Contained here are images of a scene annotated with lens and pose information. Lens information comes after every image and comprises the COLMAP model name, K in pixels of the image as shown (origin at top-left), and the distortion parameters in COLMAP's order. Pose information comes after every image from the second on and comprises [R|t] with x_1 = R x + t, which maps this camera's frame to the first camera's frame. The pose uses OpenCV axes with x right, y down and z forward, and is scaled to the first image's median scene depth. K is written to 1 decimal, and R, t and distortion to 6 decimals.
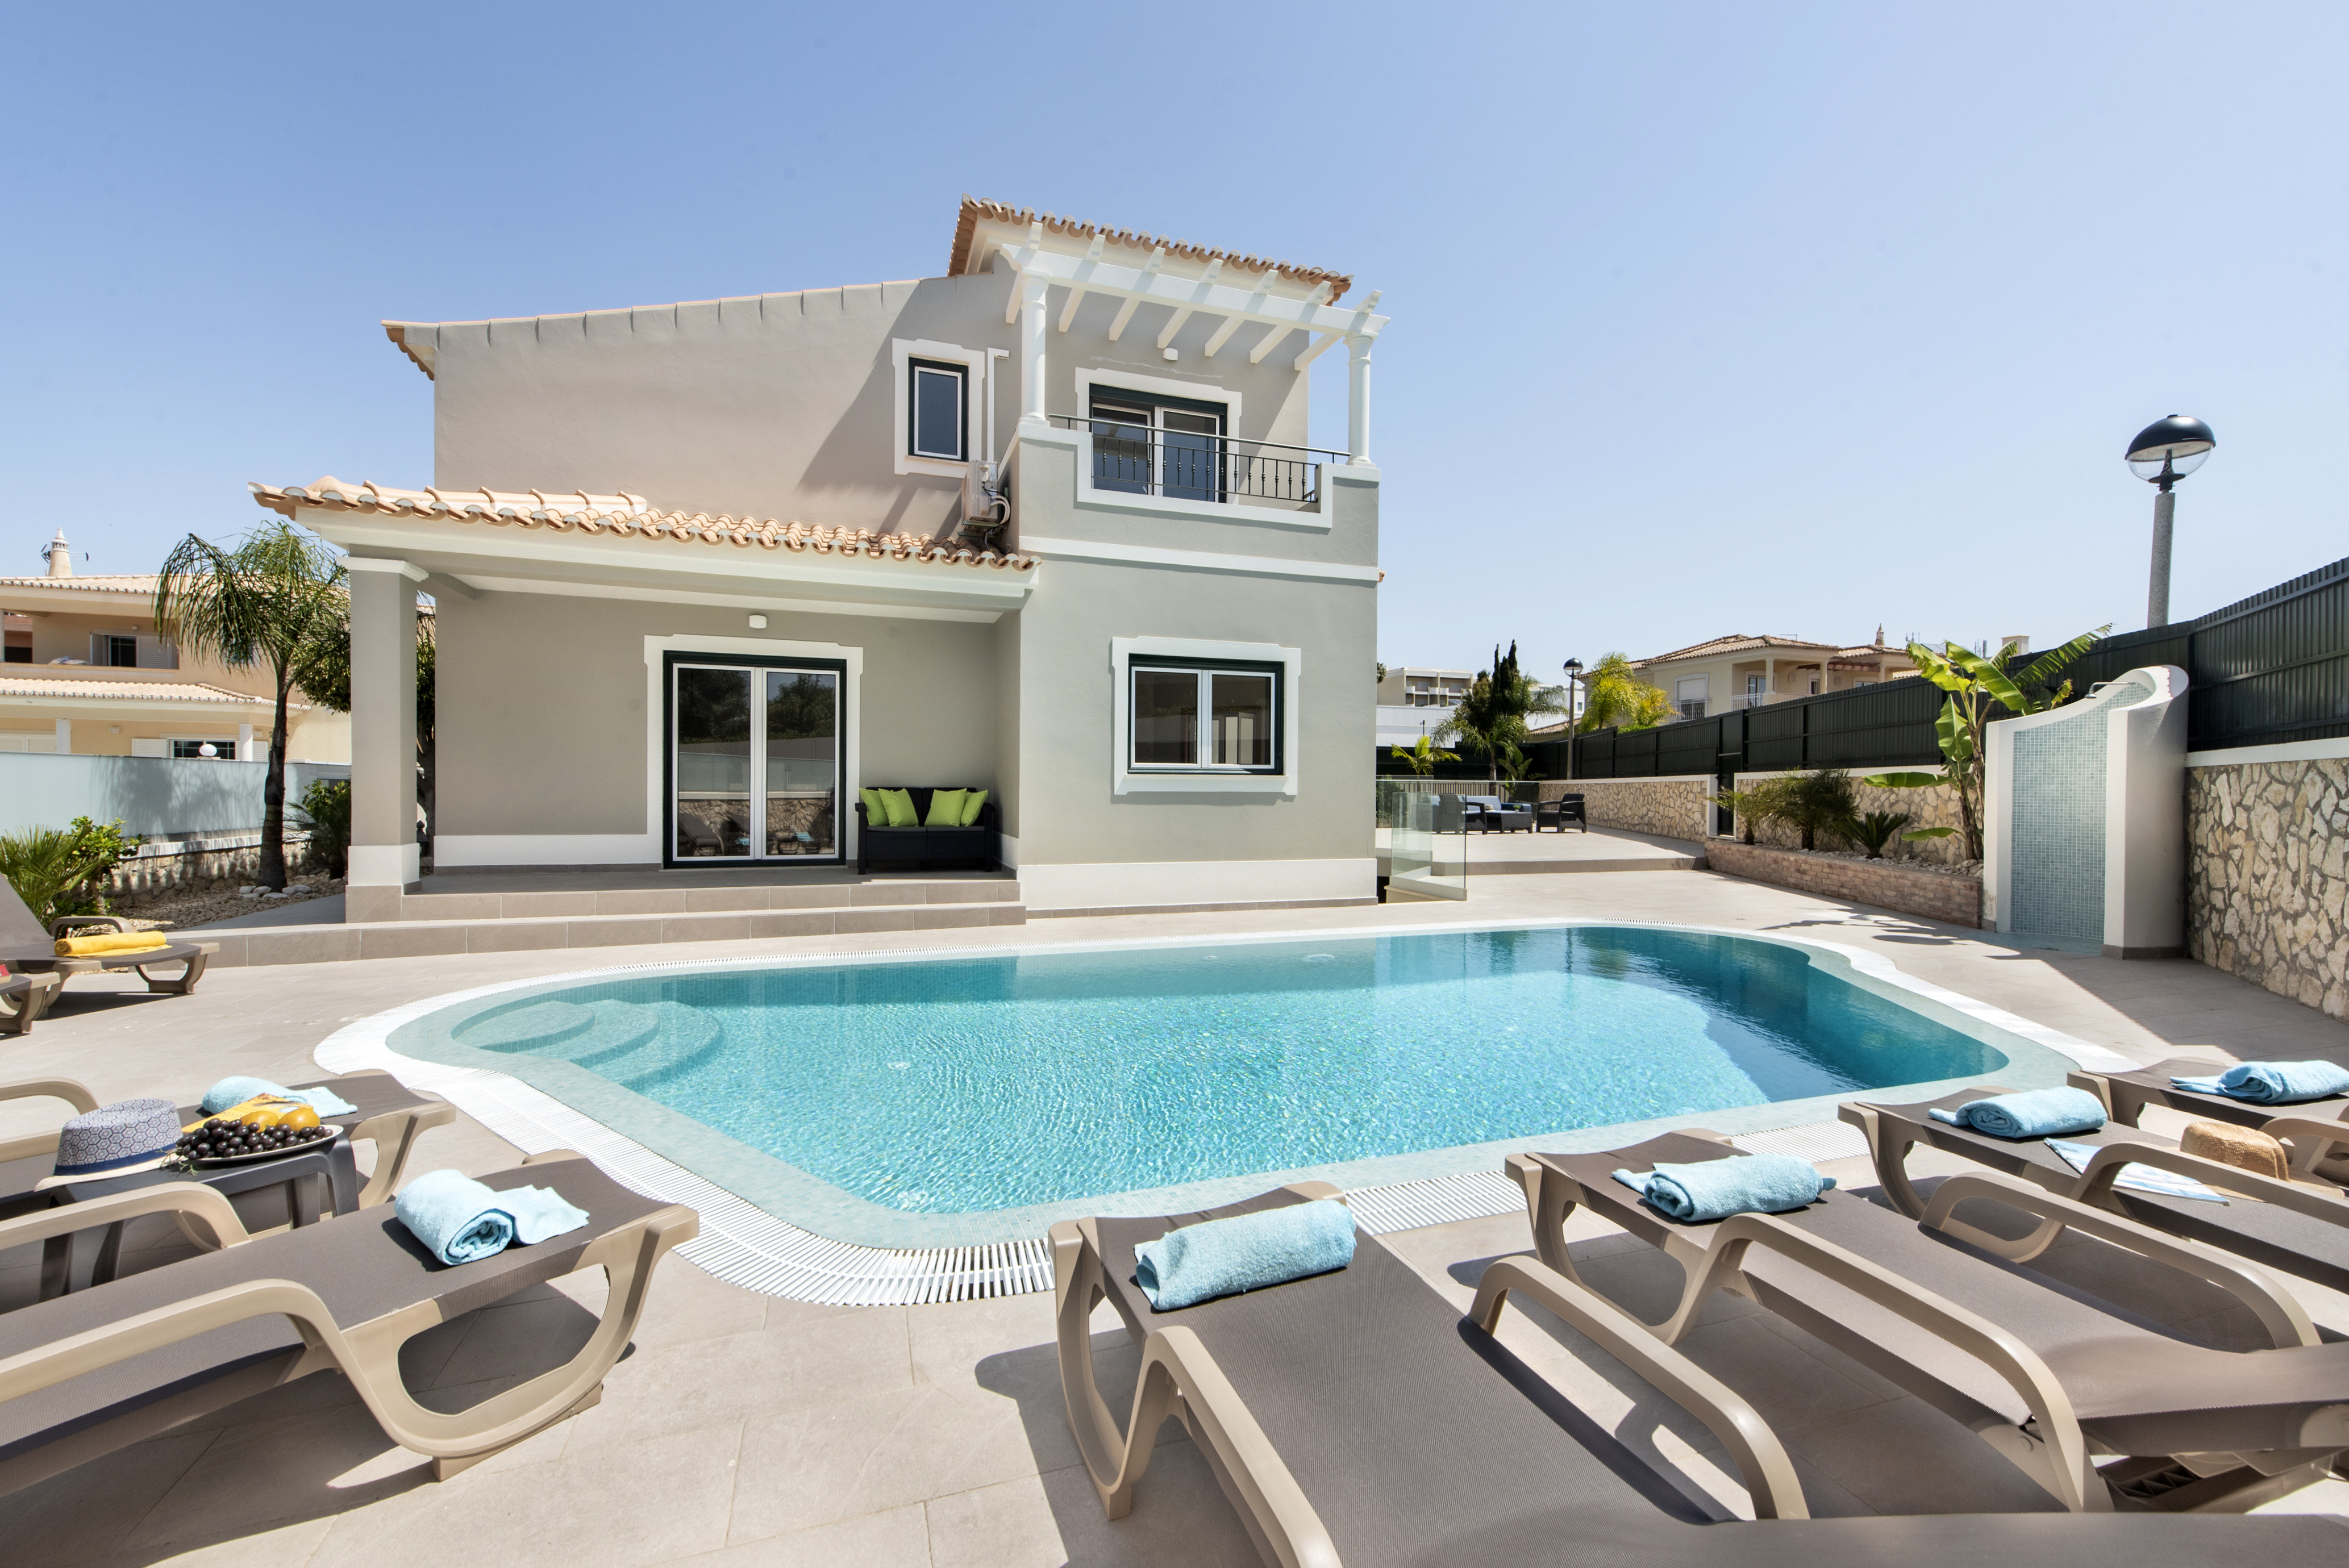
lens RADIAL K [[936.9, 0, 1157.5], [0, 936.9, 790.7], [0, 0, 1]] dist [0.010319, -0.002530]
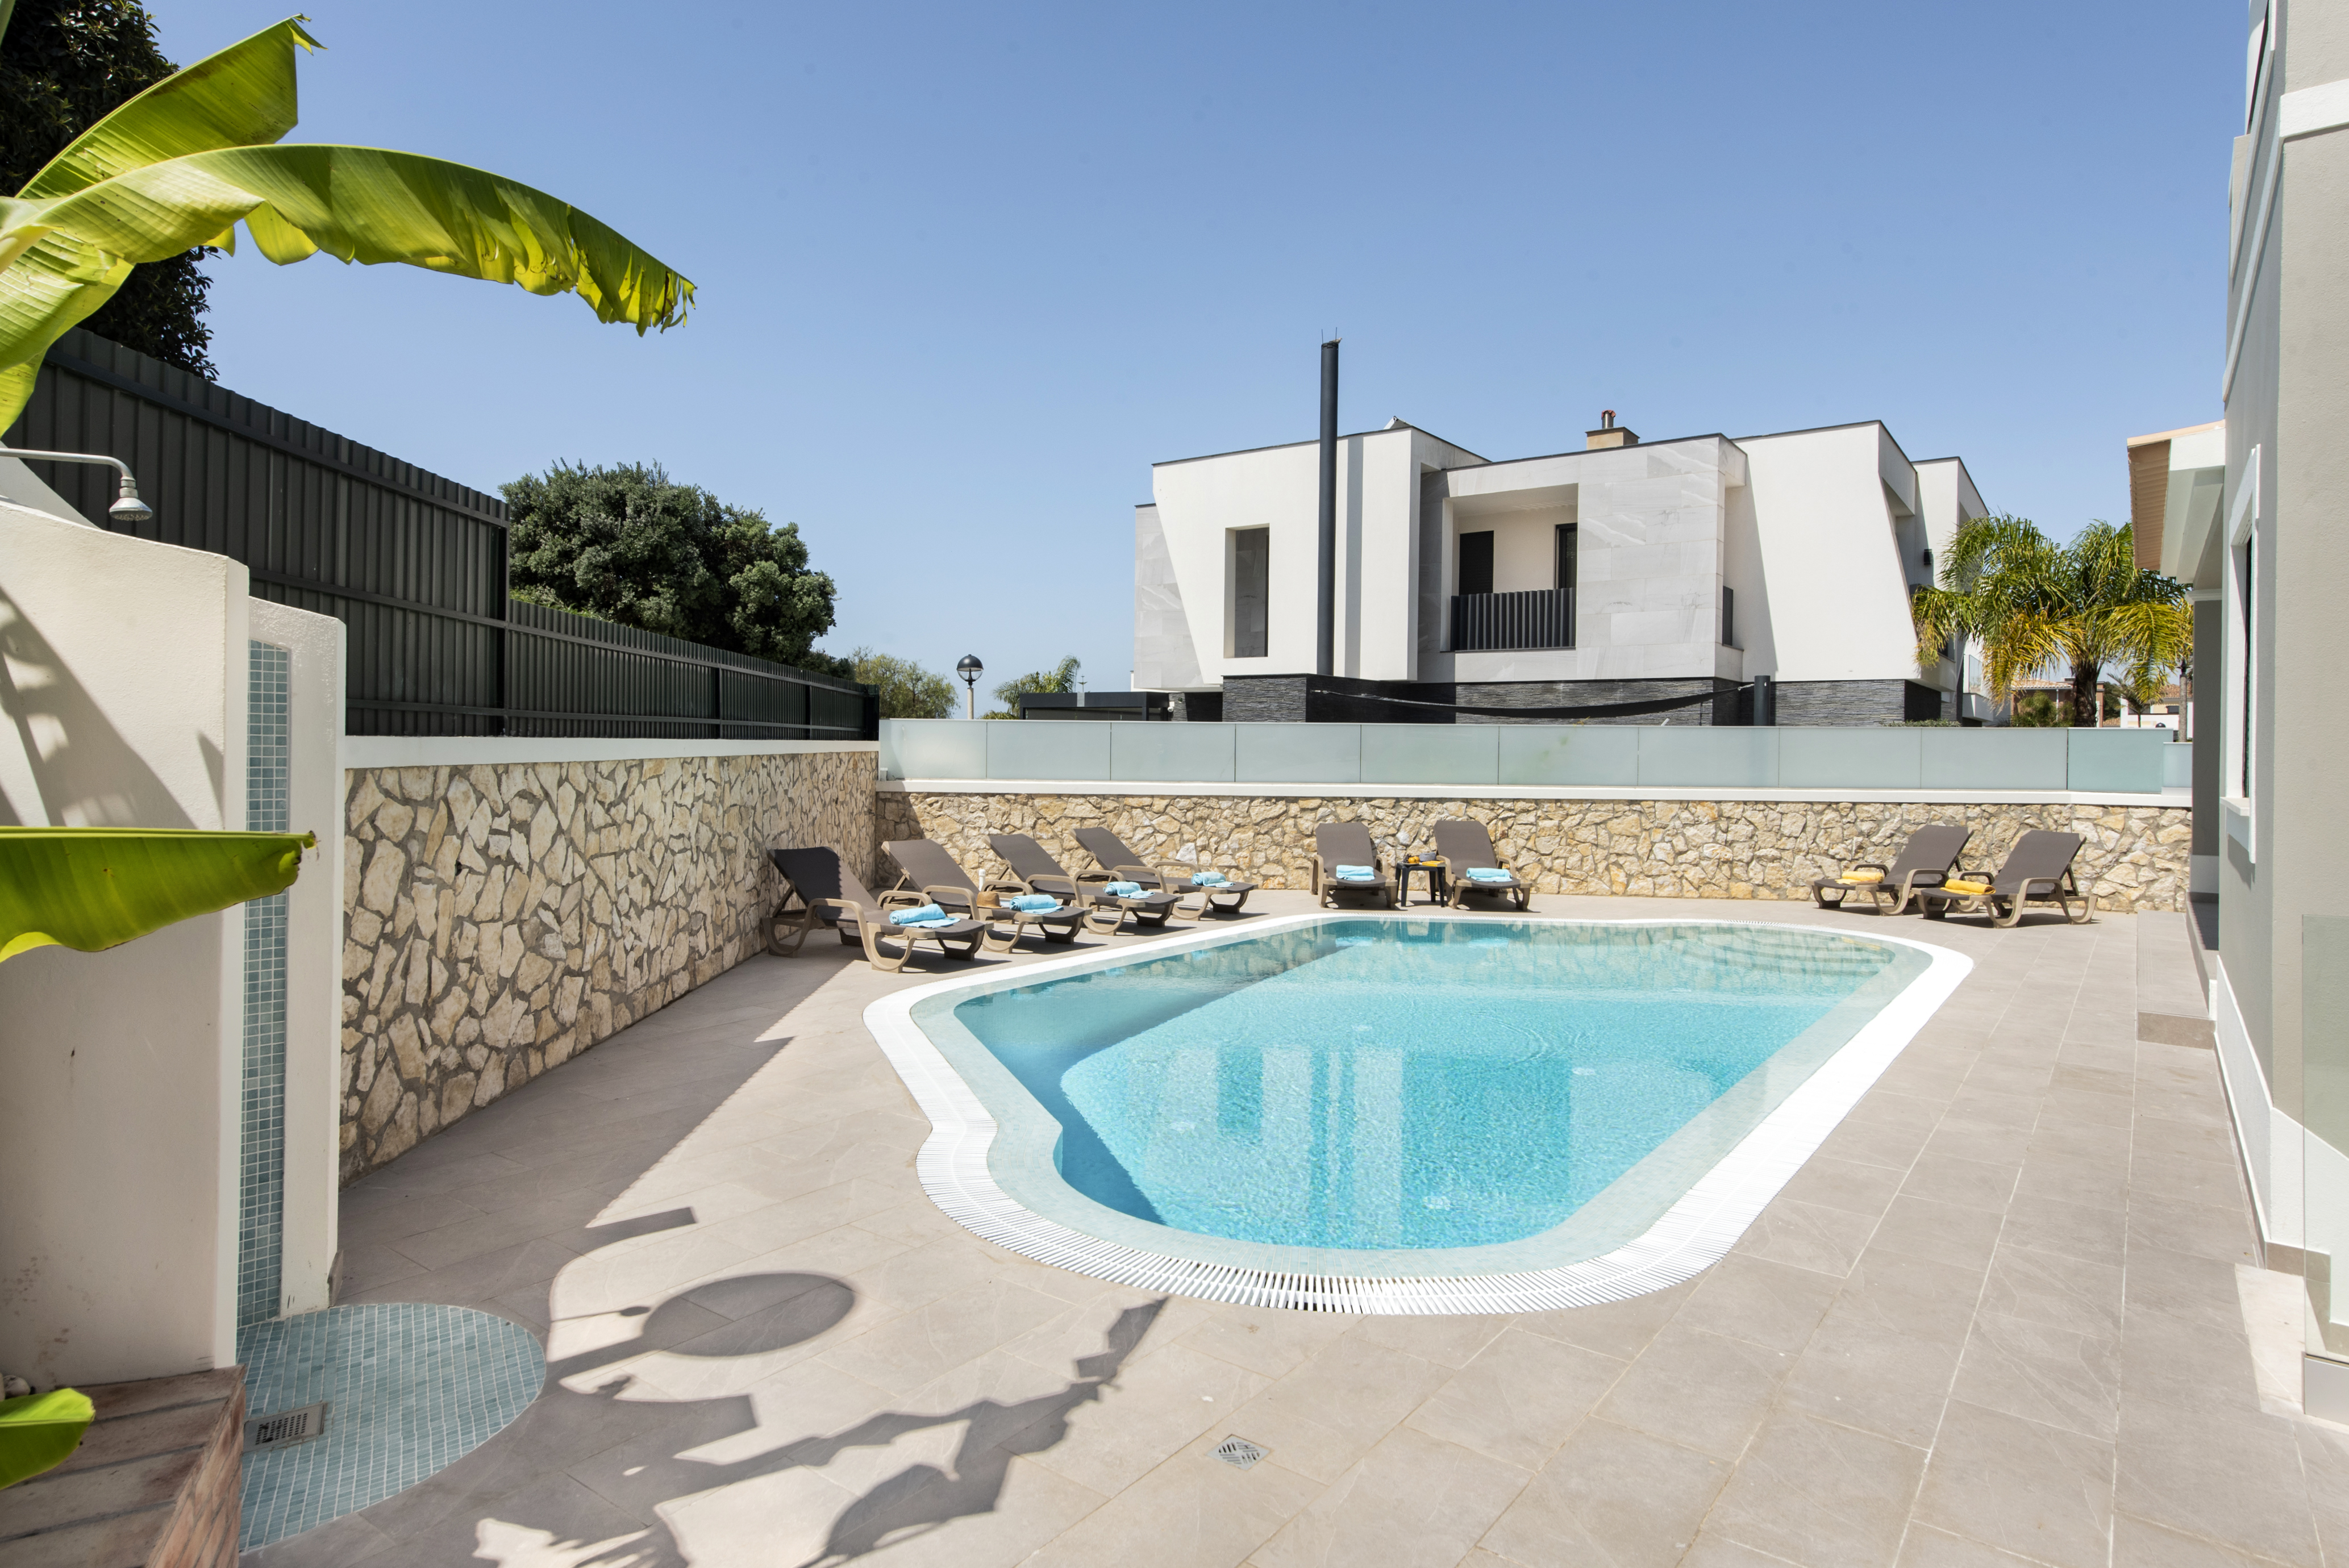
lens RADIAL K [[1294.9, 0, 1181.4], [0, 1294.9, 768.5], [0, 0, 1]] dist [0.022429, -0.006877]
pose [[-0.801134, -0.002383, -0.598481, 0.754792], [-0.013626, 0.999805, 0.014260, -0.028213], [0.598330, 0.019579, -0.801010, 1.149526]]
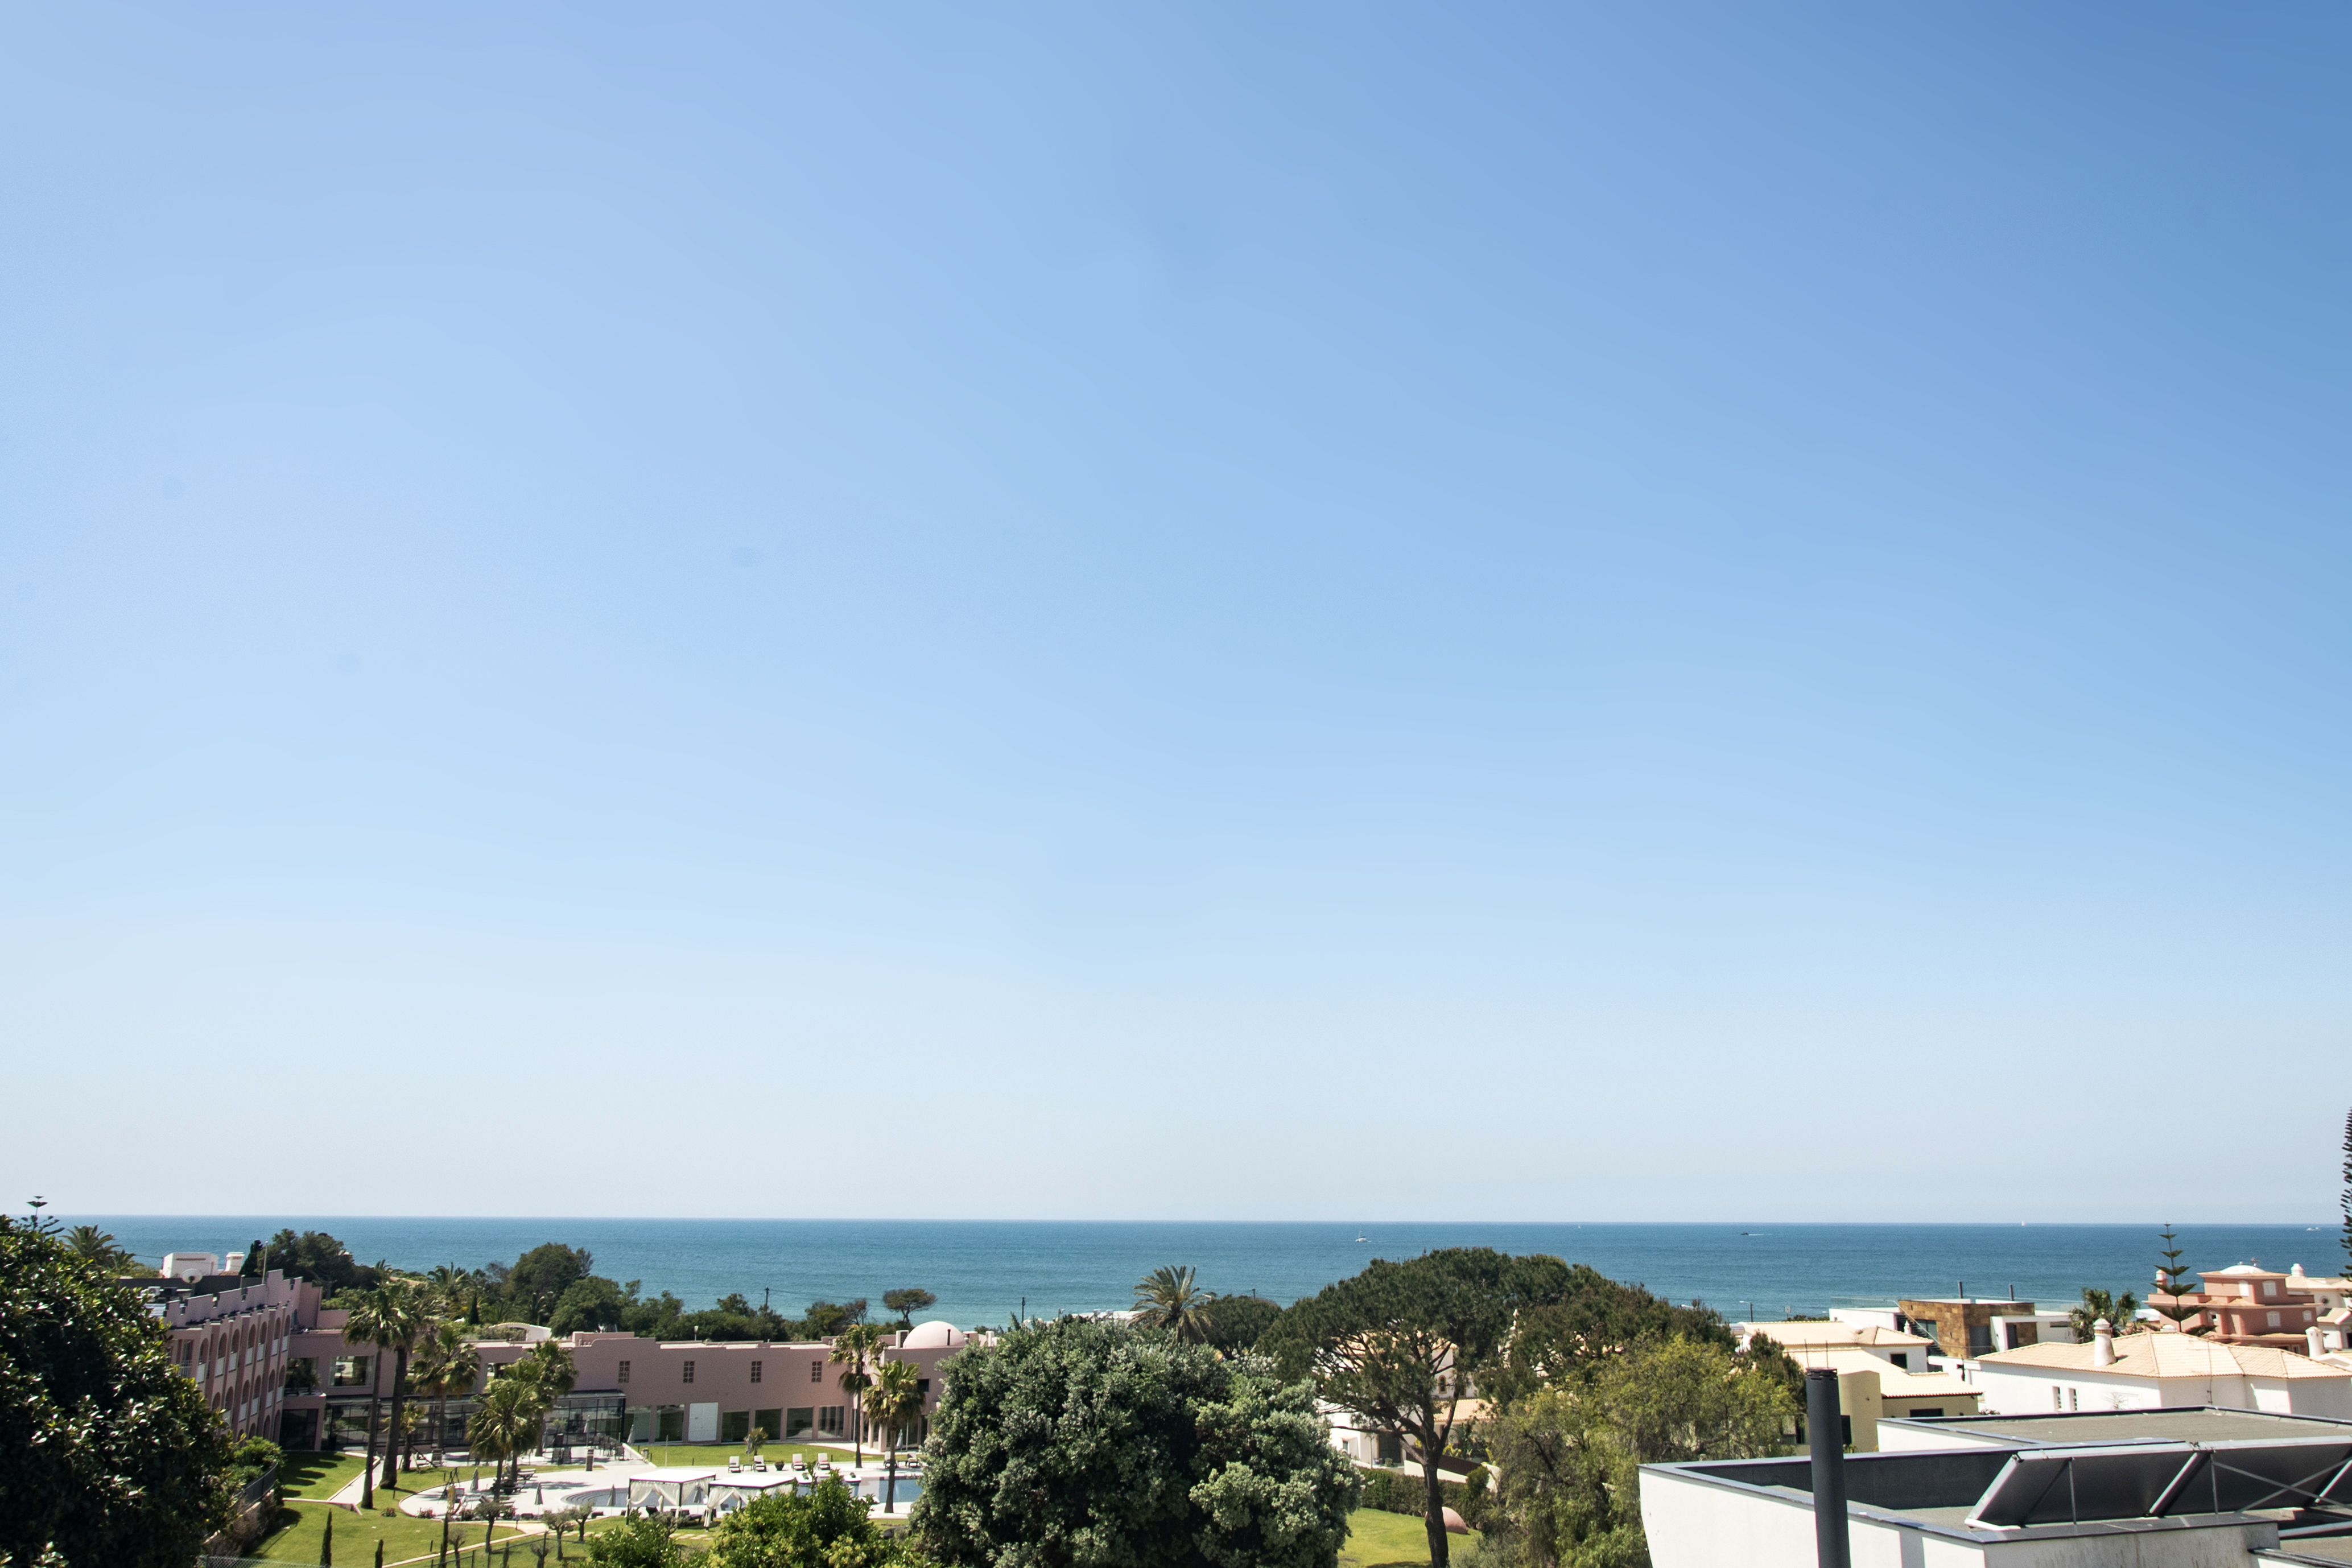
lens RADIAL K [[1844.6, 0, 1186.5], [0, 1844.6, 808.5], [0, 0, 1]] dist [0.006830, -0.001289]
pose [[-0.999386, -0.020781, -0.028222, -0.101912], [-0.014179, 0.976144, -0.216662, -0.860303], [0.032051, -0.216129, -0.975839, 1.327665]]
